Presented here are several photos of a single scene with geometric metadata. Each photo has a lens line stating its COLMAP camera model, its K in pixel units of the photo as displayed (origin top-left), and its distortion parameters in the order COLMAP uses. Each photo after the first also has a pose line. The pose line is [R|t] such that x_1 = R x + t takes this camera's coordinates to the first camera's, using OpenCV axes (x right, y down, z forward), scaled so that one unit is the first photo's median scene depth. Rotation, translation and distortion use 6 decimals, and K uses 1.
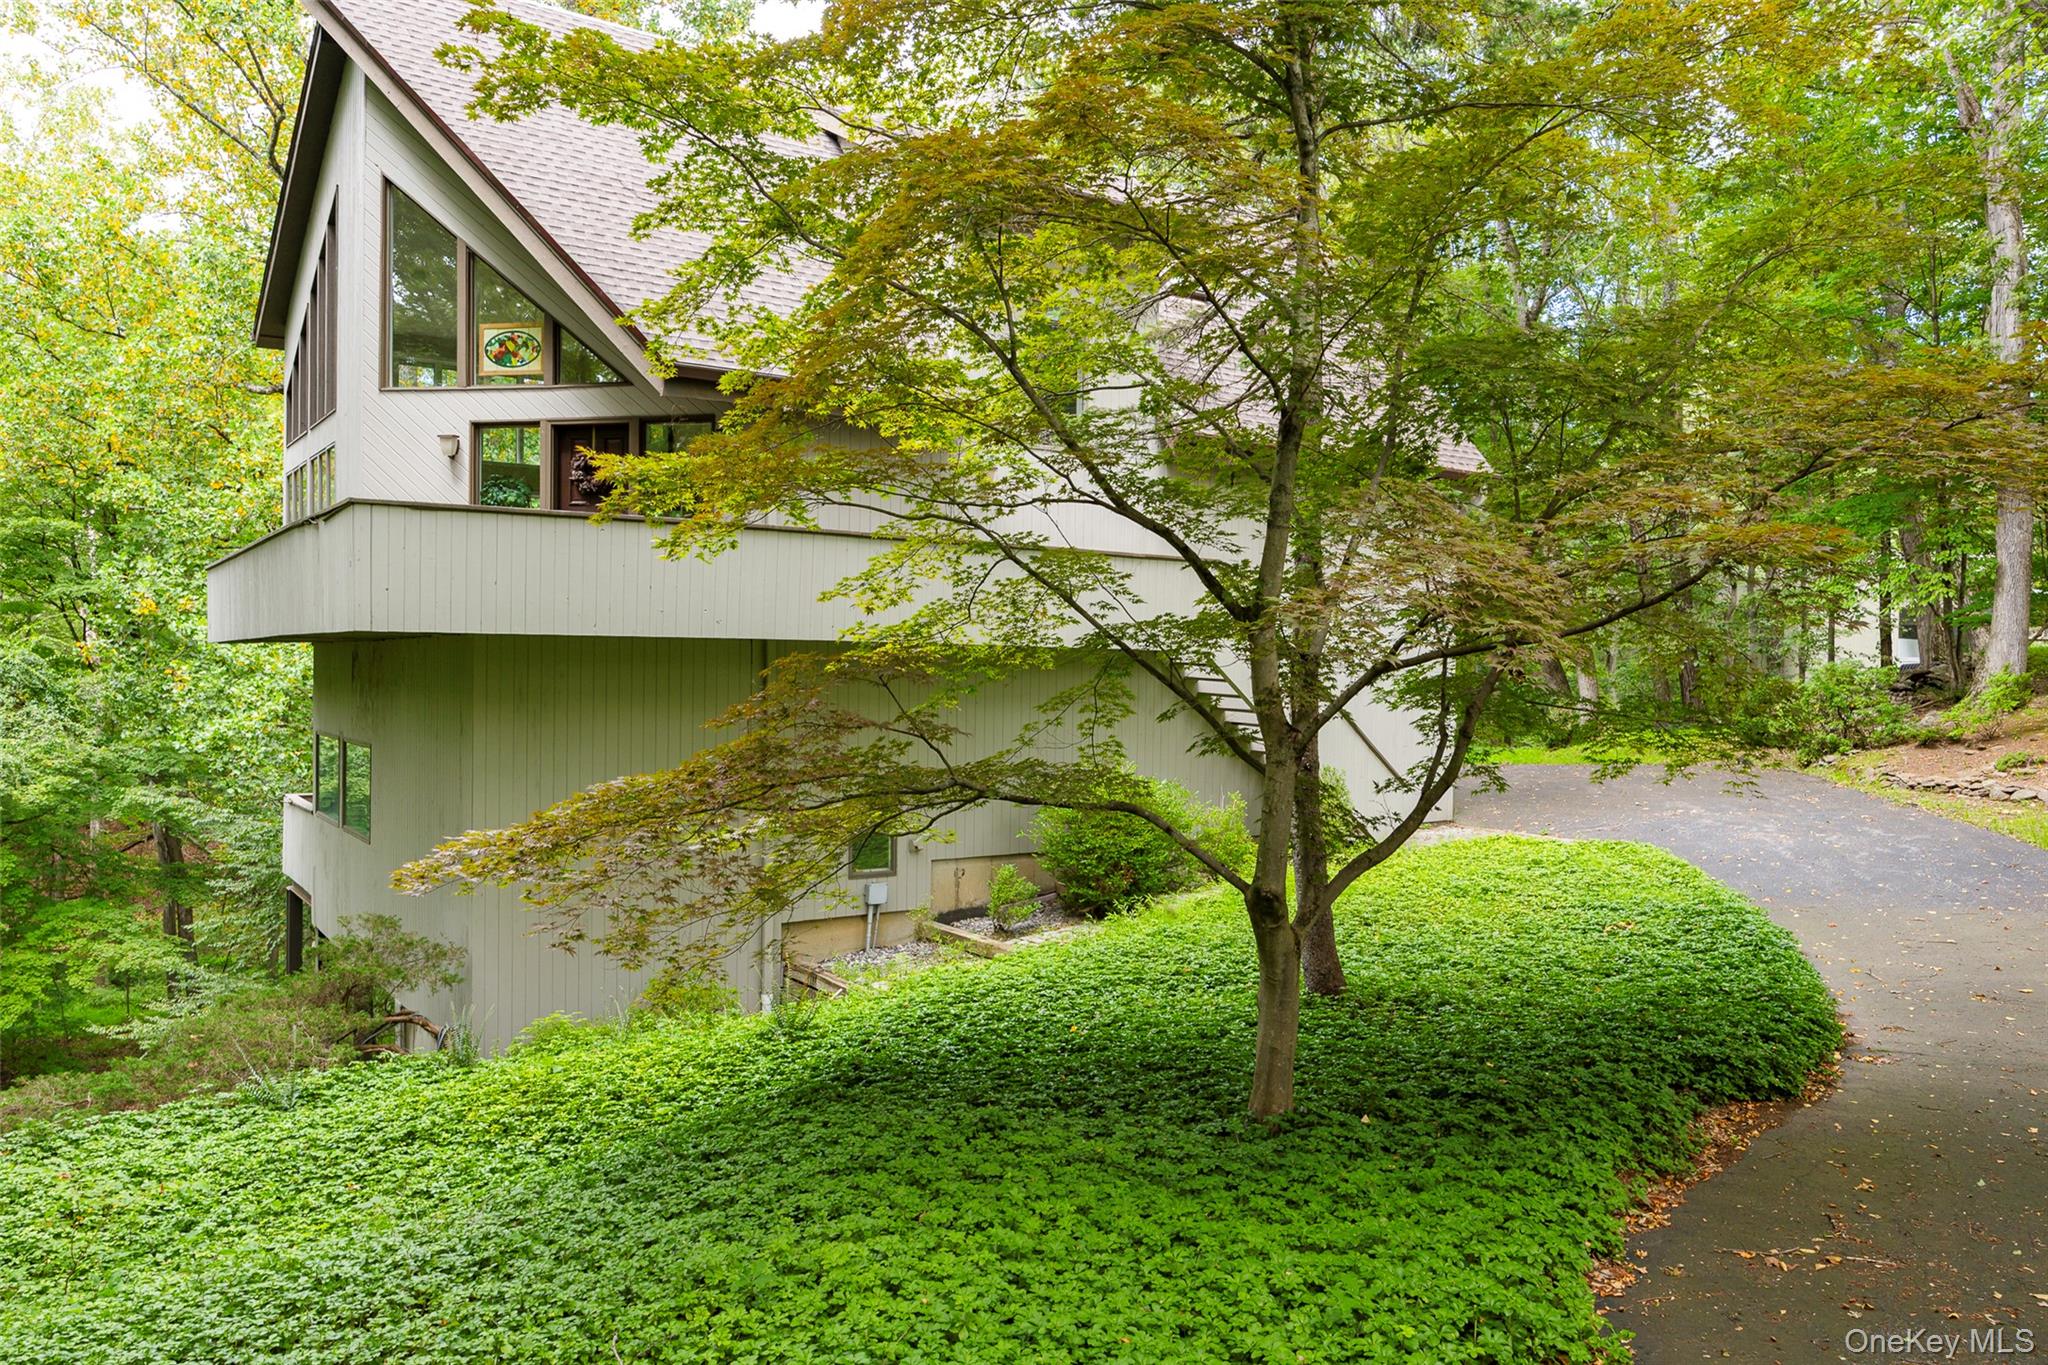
lens RADIAL K [[1468.8, 0, 1024.0], [0, 1468.8, 682.5], [0, 0, 1]] dist [0.000537, 0.000449]
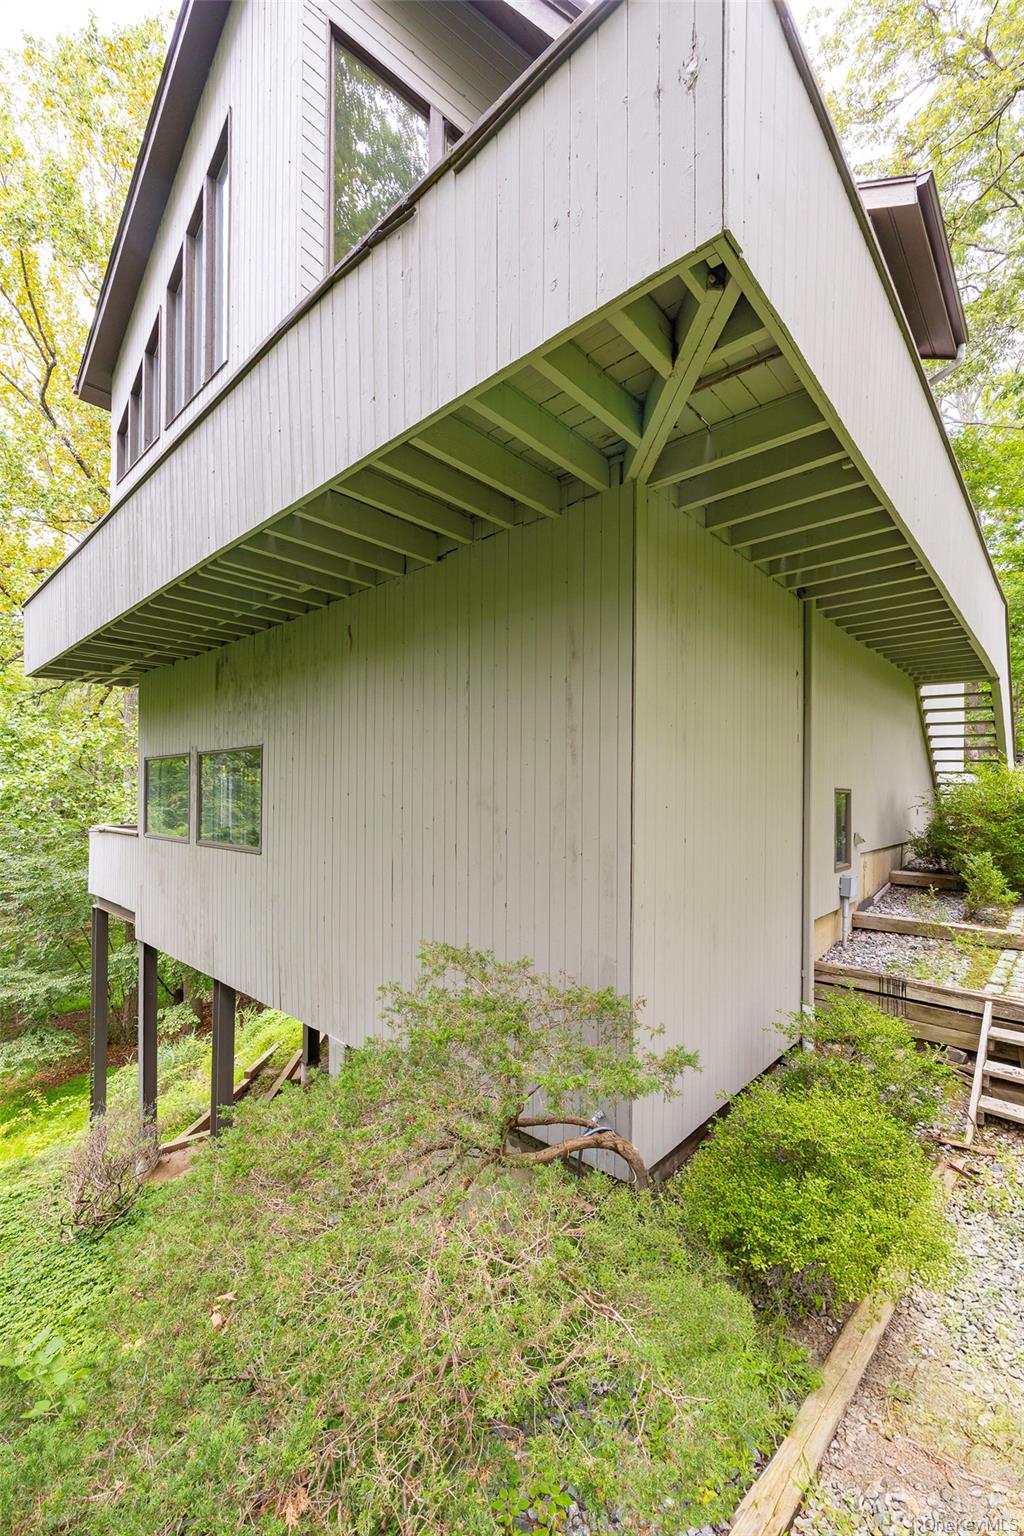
lens RADIAL K [[625.3, 0, 511.7], [0, 625.3, 793.7], [0, 0, 1]] dist [0.001214, 0.000071]
pose [[0.976772, -0.005031, 0.214223, -0.237564], [0.007649, 0.999906, -0.011392, 0.049895], [-0.214146, 0.012766, 0.976718, 0.370979]]
